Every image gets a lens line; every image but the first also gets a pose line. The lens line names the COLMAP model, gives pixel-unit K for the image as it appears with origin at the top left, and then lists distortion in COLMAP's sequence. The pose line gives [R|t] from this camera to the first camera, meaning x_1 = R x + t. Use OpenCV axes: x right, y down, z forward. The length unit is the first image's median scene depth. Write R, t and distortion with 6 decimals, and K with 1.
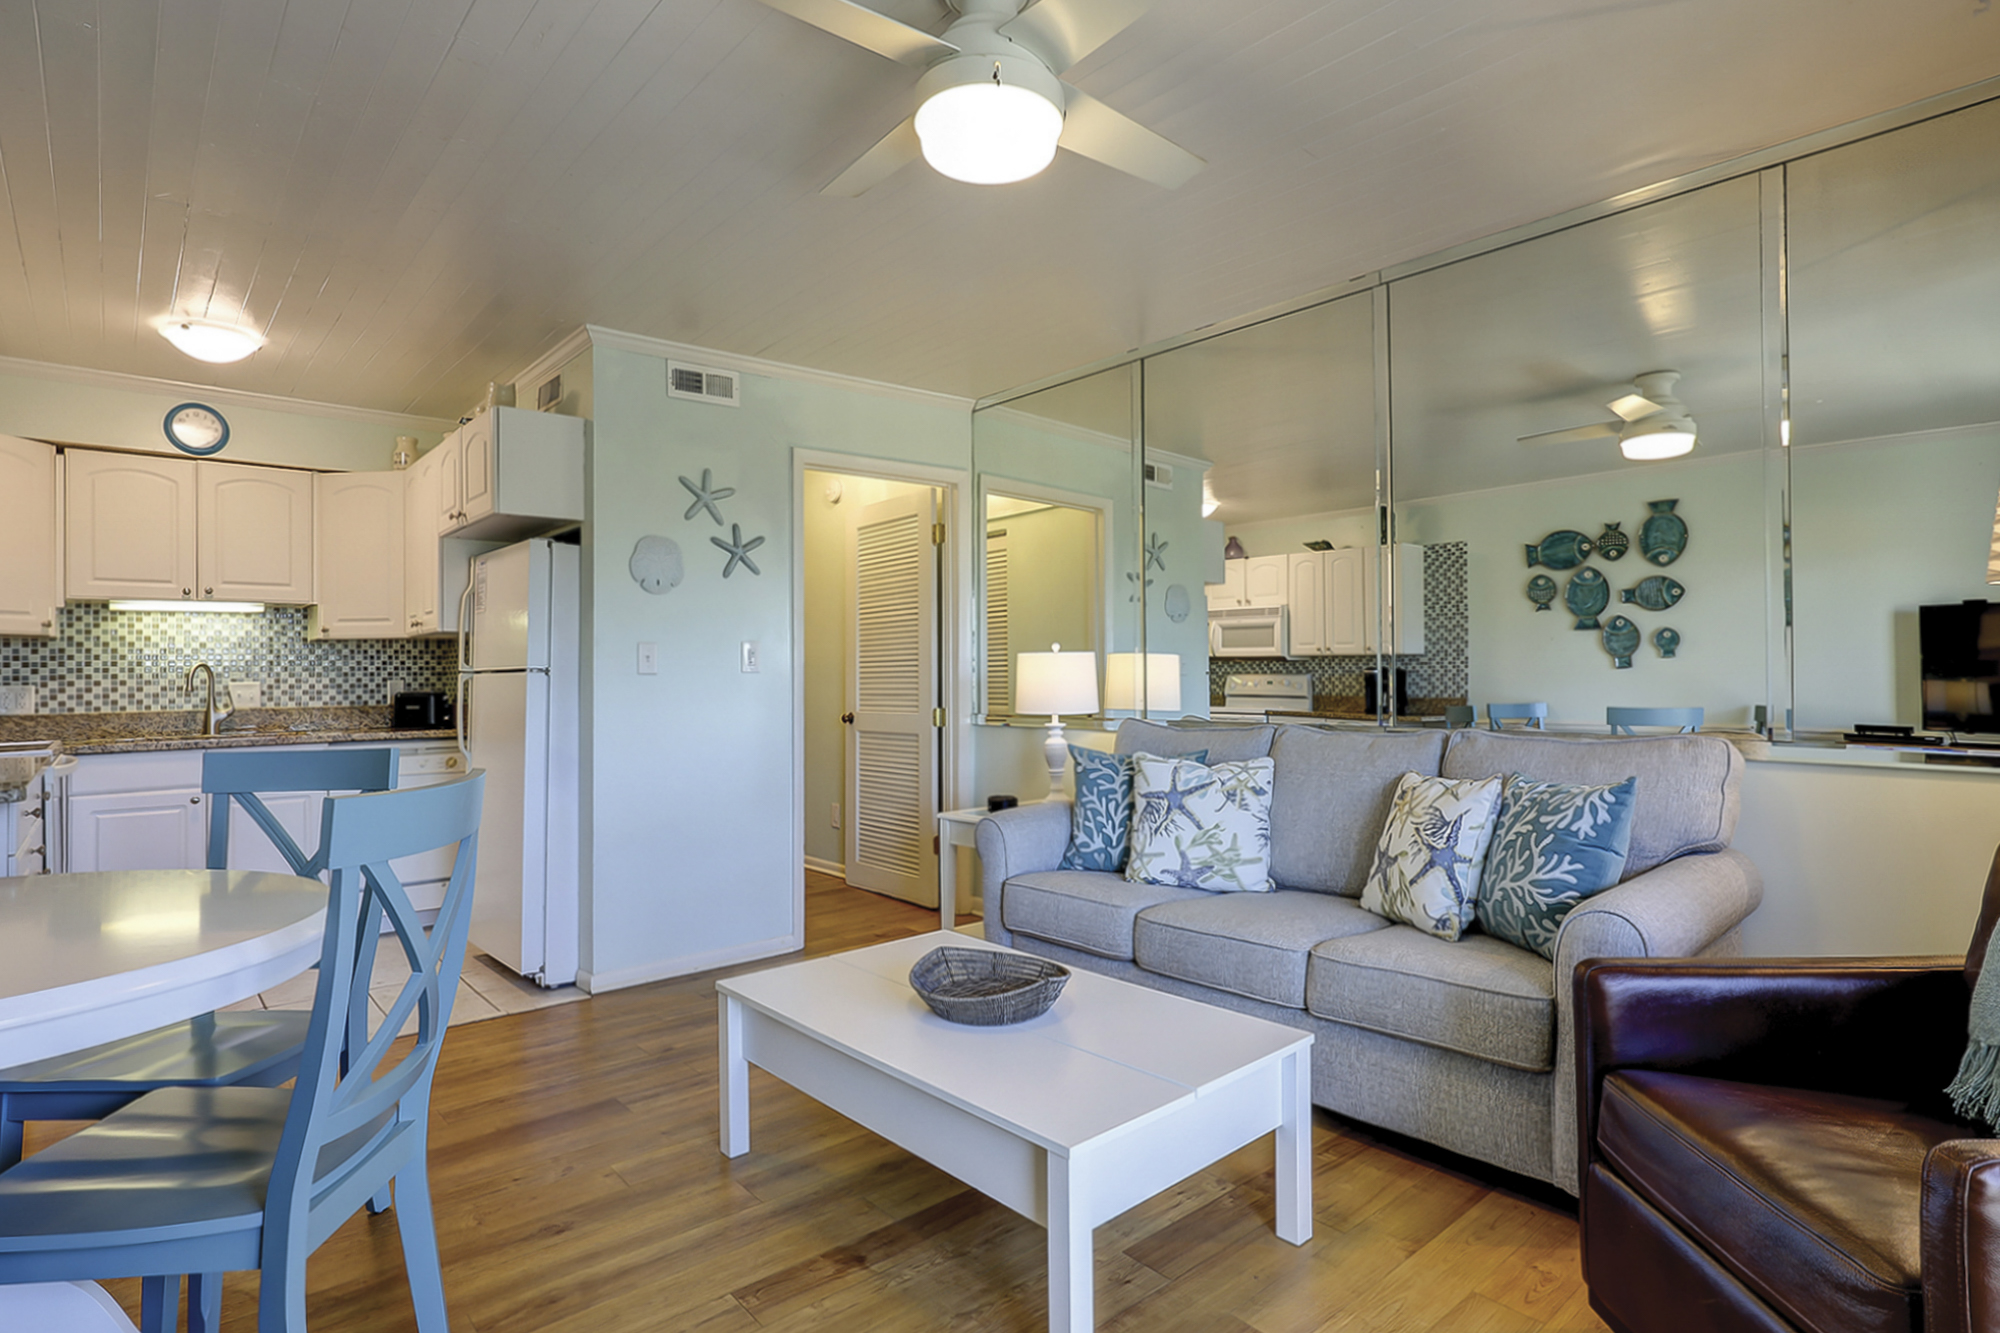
lens RADIAL K [[1009.0, 0, 1015.3], [0, 1009.0, 658.9], [0, 0, 1]] dist [-0.040882, 0.014330]
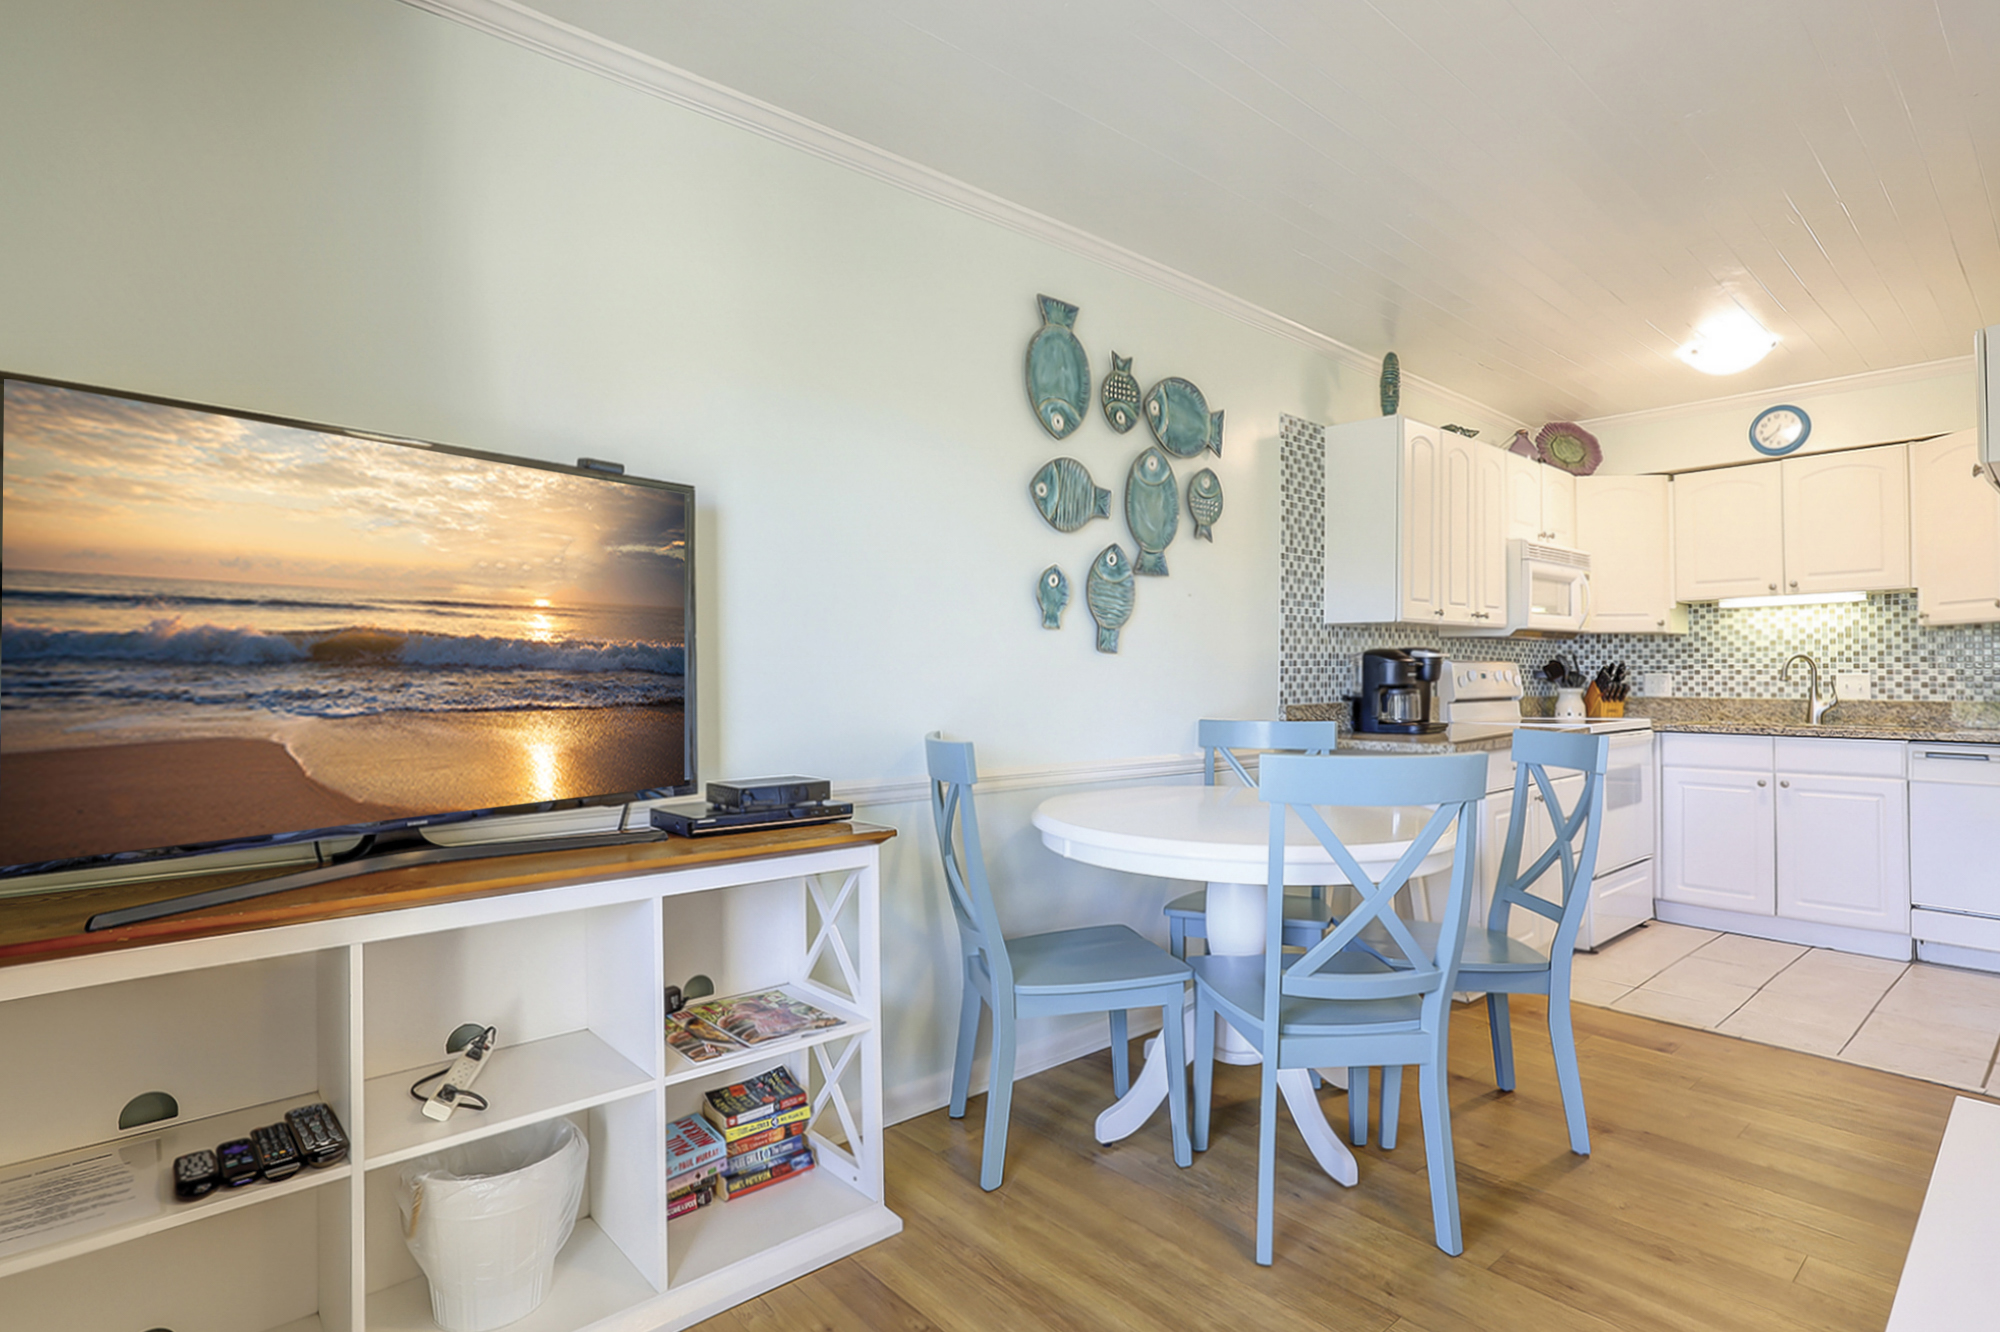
lens RADIAL K [[1009.0, 0, 977.0], [0, 1009.0, 654.9], [0, 0, 1]] dist [-0.040882, 0.014330]
pose [[-0.030478, -0.005920, -0.999518, 0.221902], [0.013585, 0.999888, -0.006337, 0.000127], [0.999443, -0.013771, -0.030394, 0.169025]]
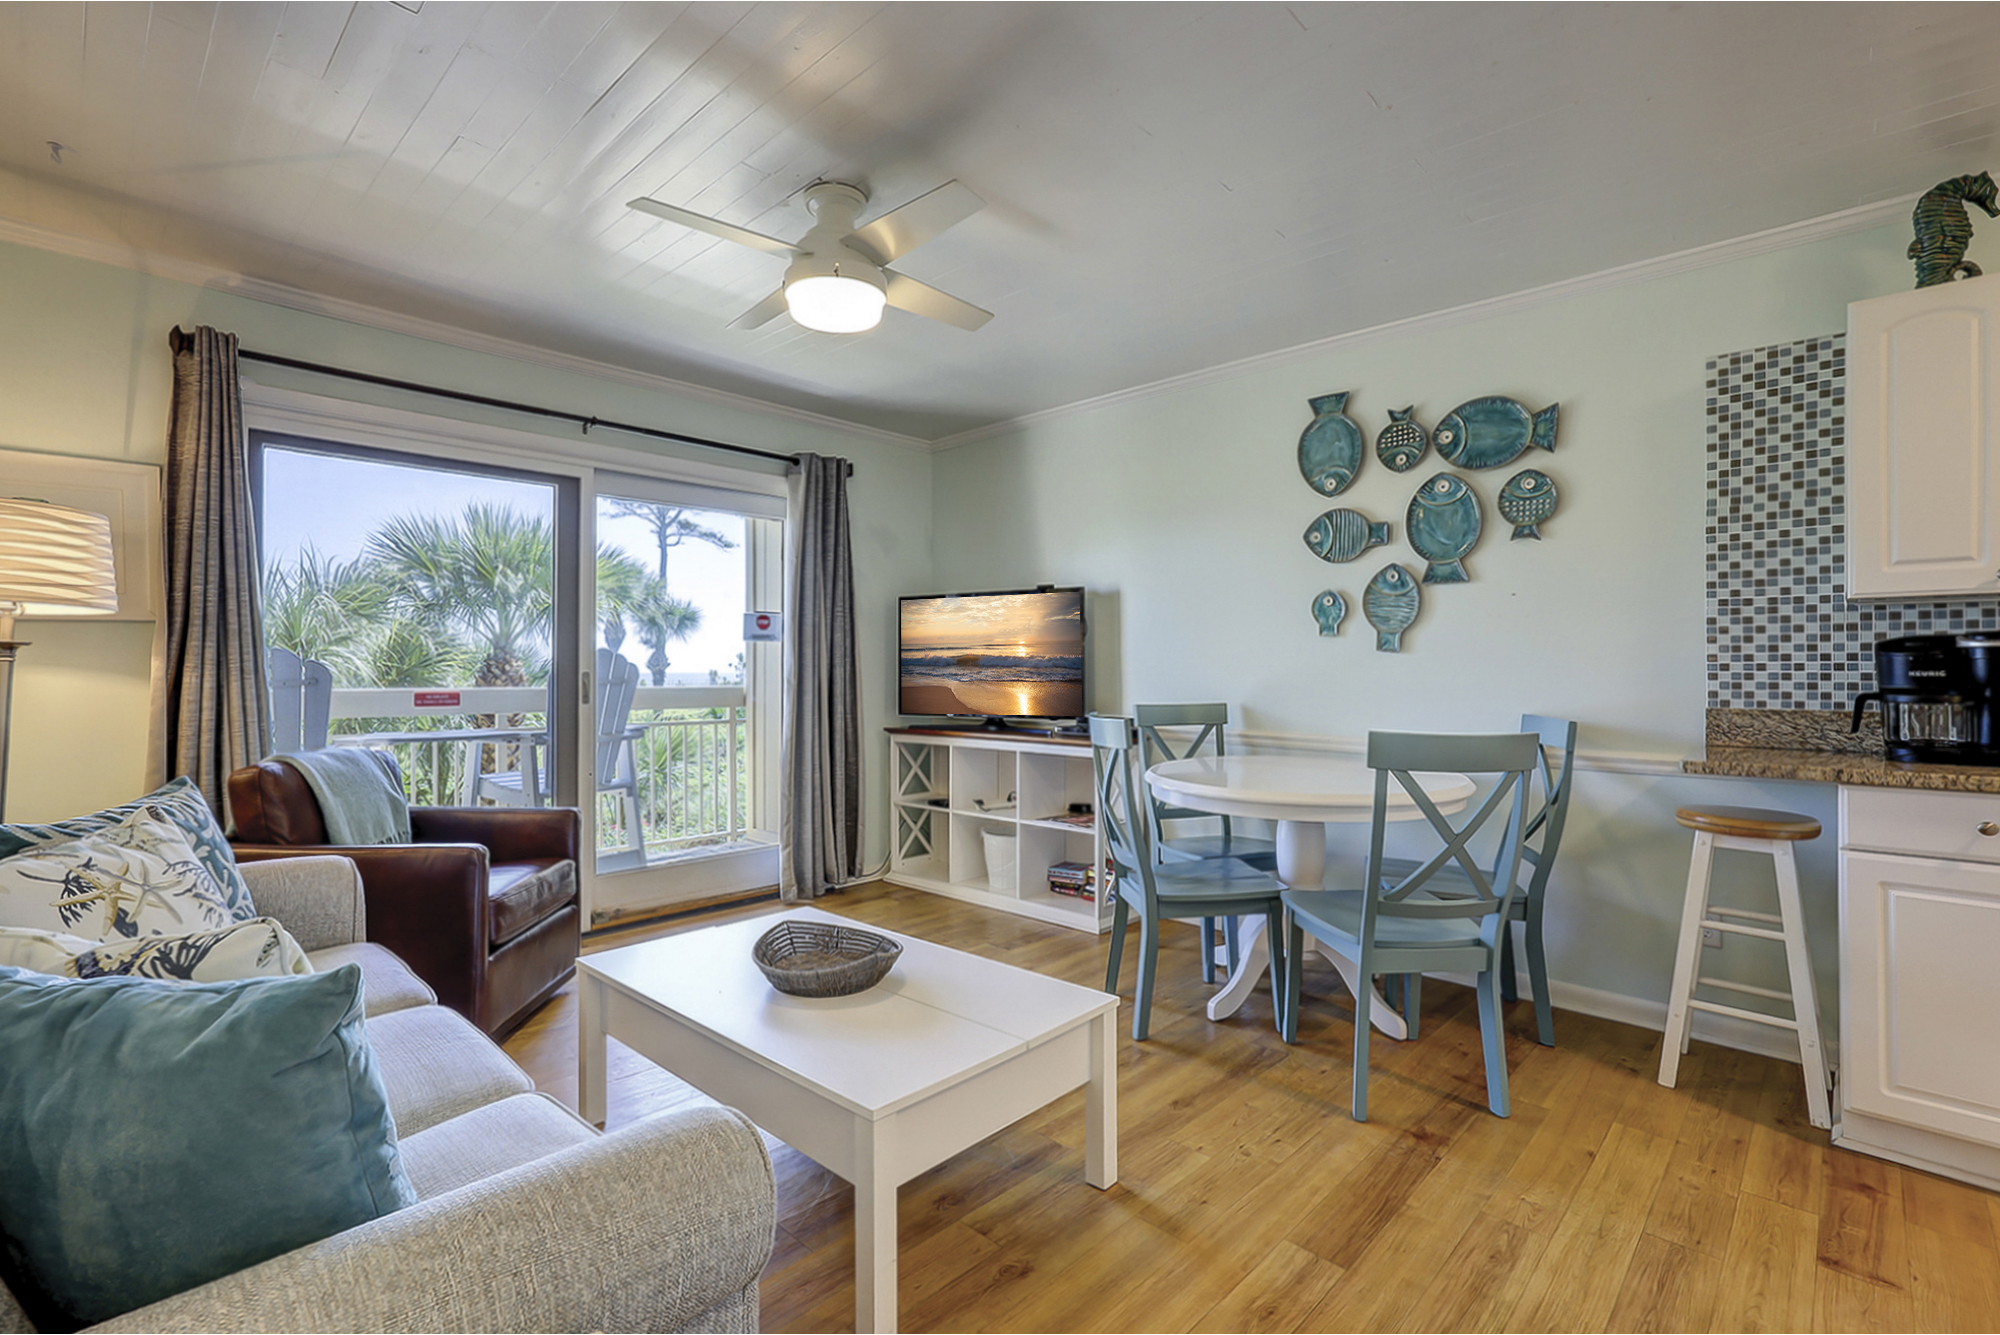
lens RADIAL K [[907.7, 0, 997.0], [0, 907.7, 664.5], [0, 0, 1]] dist [-0.011329, 0.006422]
pose [[-0.996714, 0.014670, -0.079667, -0.067326], [0.015435, 0.999840, -0.009002, 0.007457], [0.079523, -0.010202, -0.996781, 0.963996]]
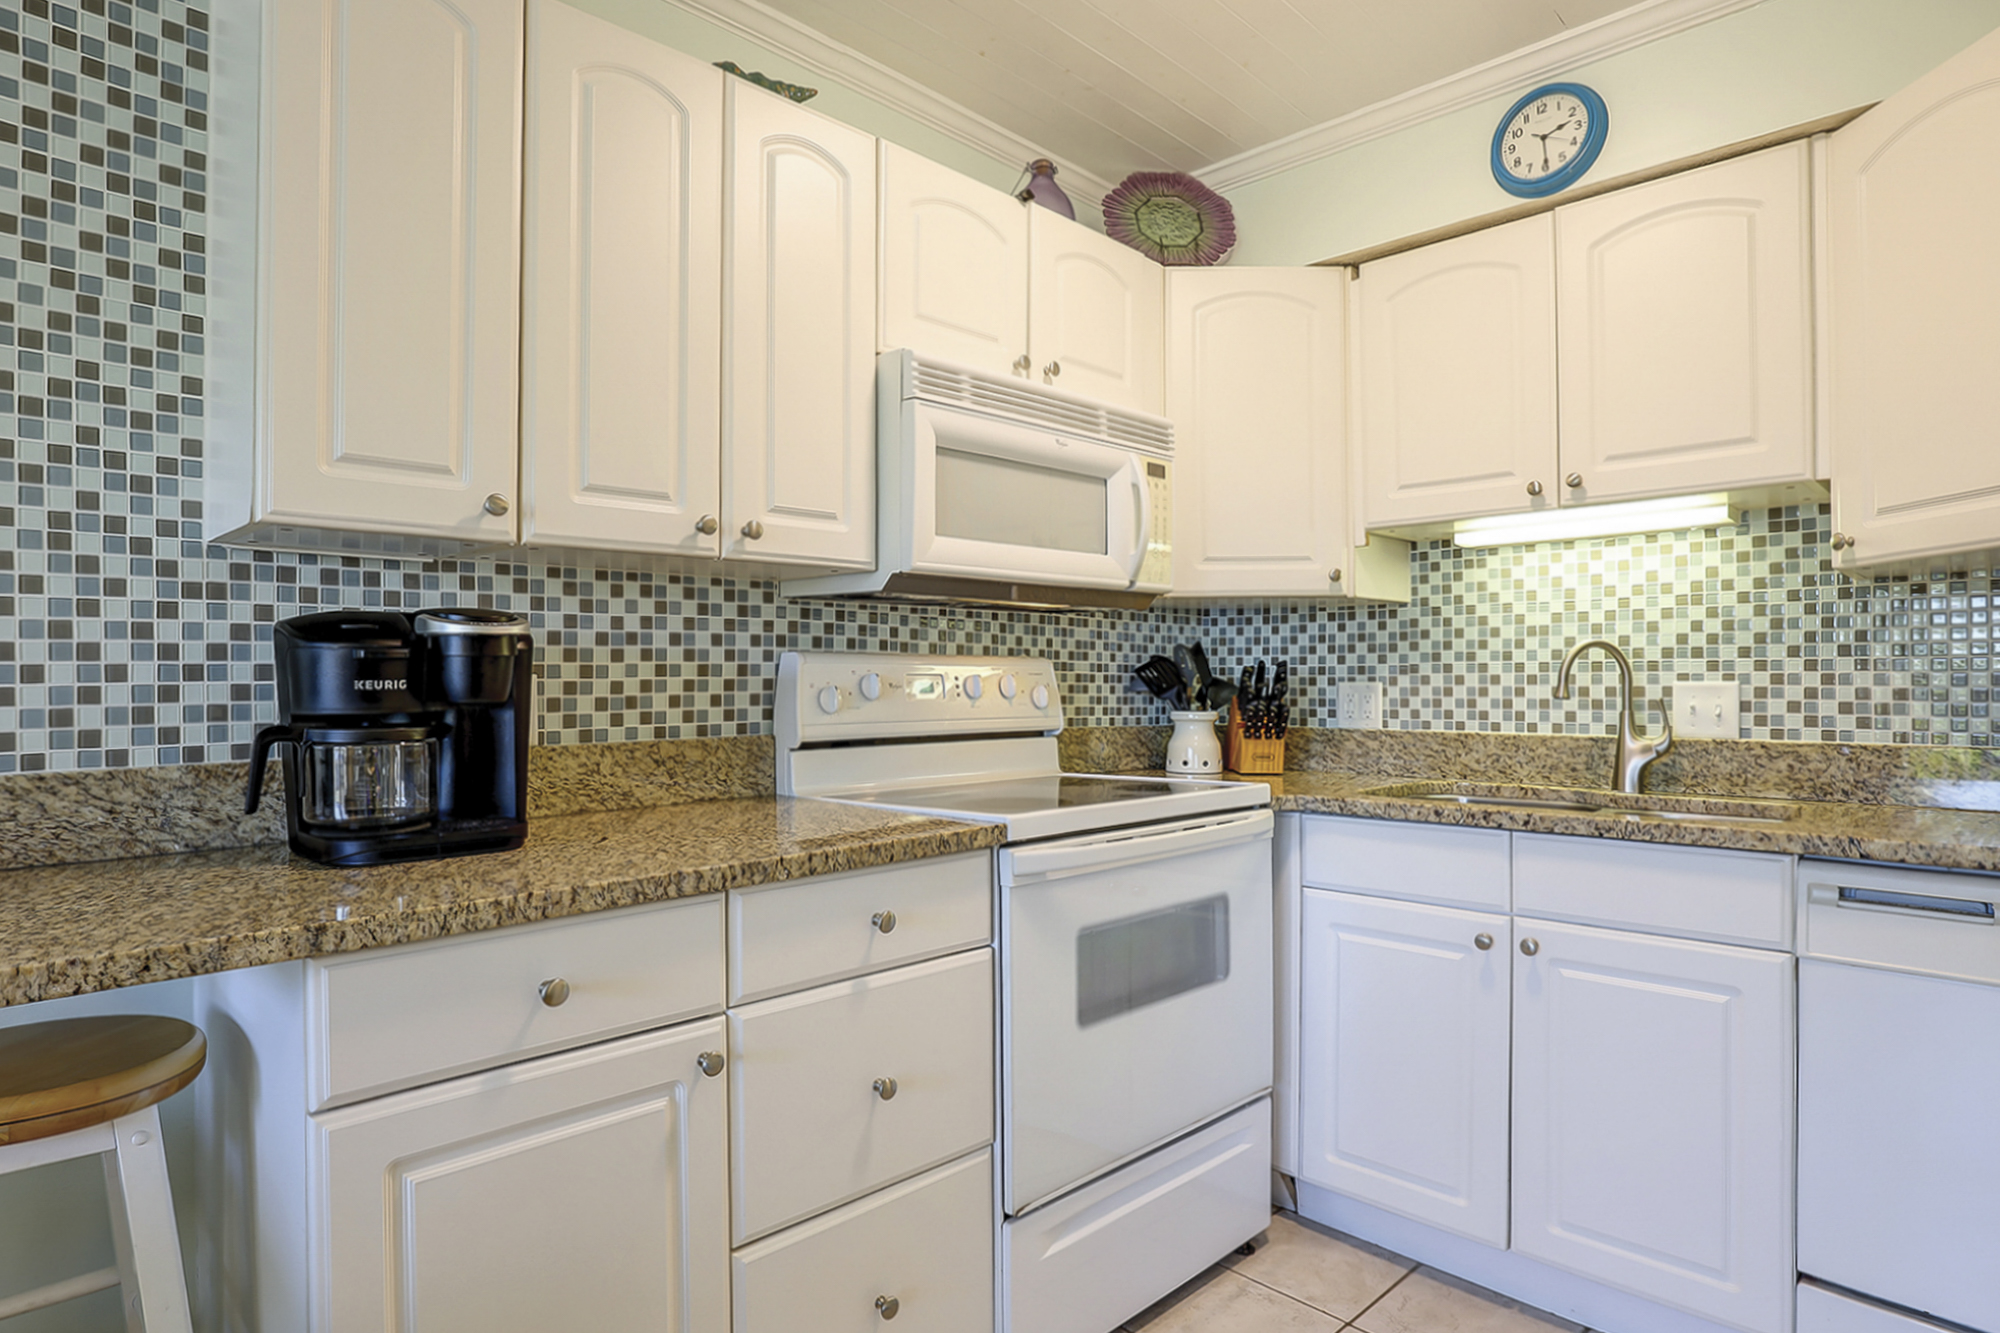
lens RADIAL K [[1096.8, 0, 997.2], [0, 1096.8, 676.9], [0, 0, 1]] dist [-0.035914, 0.007578]
pose [[0.049870, 0.009291, -0.998712, -0.307215], [0.012572, 0.999872, 0.009930, 0.012875], [0.998677, -0.013051, 0.049747, 0.663137]]
